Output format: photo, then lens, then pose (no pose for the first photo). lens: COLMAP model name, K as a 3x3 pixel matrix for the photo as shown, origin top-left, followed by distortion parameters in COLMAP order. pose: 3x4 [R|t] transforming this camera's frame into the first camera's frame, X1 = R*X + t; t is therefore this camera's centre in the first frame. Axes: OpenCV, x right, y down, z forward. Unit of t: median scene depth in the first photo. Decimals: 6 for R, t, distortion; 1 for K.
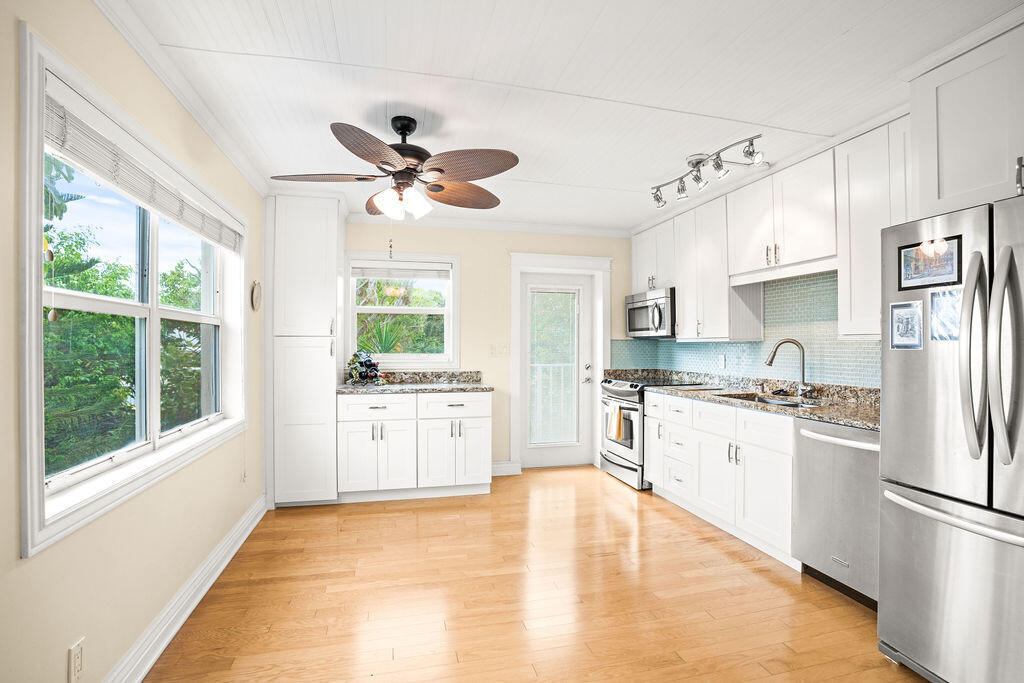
lens RADIAL K [[488.9, 0, 516.4], [0, 488.9, 338.9], [0, 0, 1]] dist [-0.077886, 0.029875]
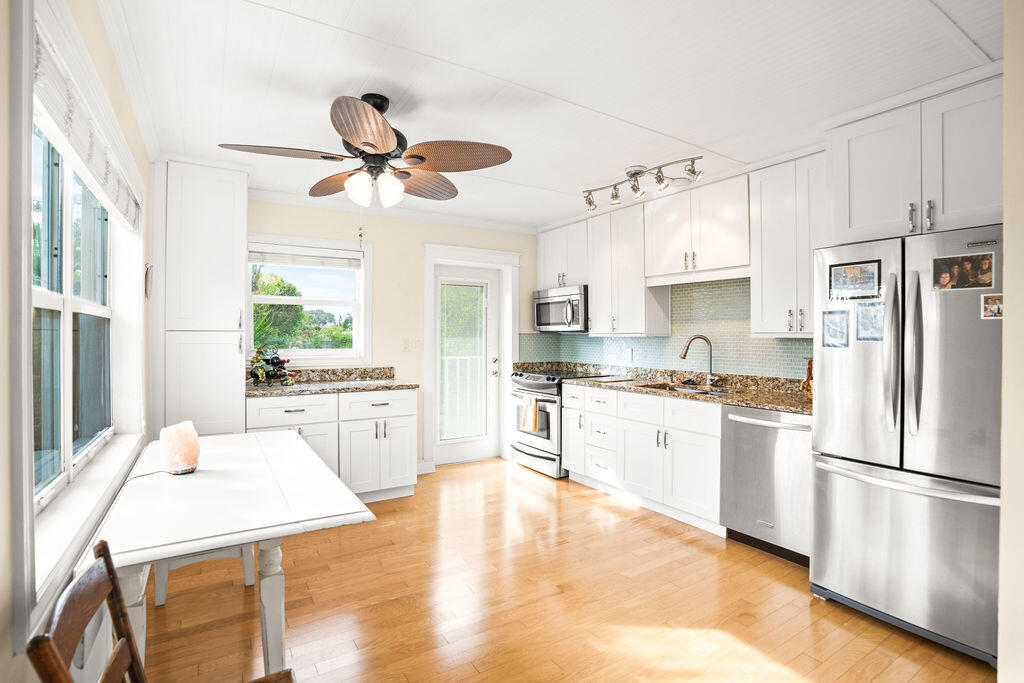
lens RADIAL K [[493.4, 0, 514.5], [0, 493.4, 331.0], [0, 0, 1]] dist [-0.075363, 0.031428]
pose [[0.950859, 0.003049, 0.309610, -0.187325], [-0.004757, 0.999977, 0.004760, -0.011870], [-0.309588, -0.005999, 0.950852, 0.026535]]
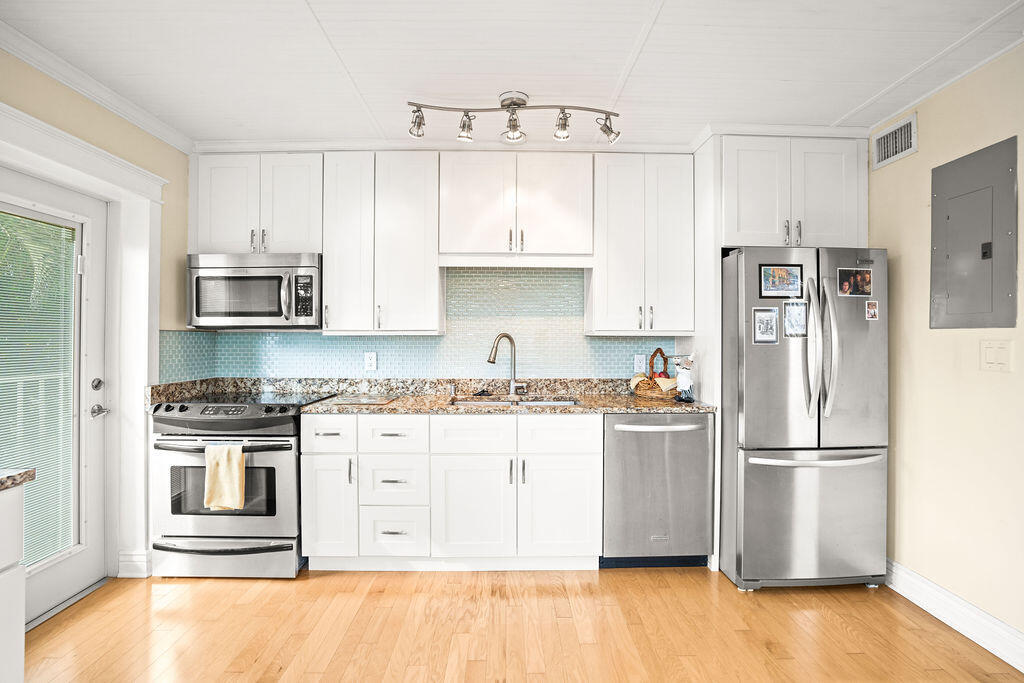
lens RADIAL K [[493.4, 0, 514.5], [0, 493.4, 331.0], [0, 0, 1]] dist [-0.075363, 0.031428]
pose [[0.234531, 0.012046, 0.972034, -0.315660], [-0.012972, 0.999873, -0.009261, 0.003773], [-0.972022, -0.010437, 0.234658, 0.680560]]
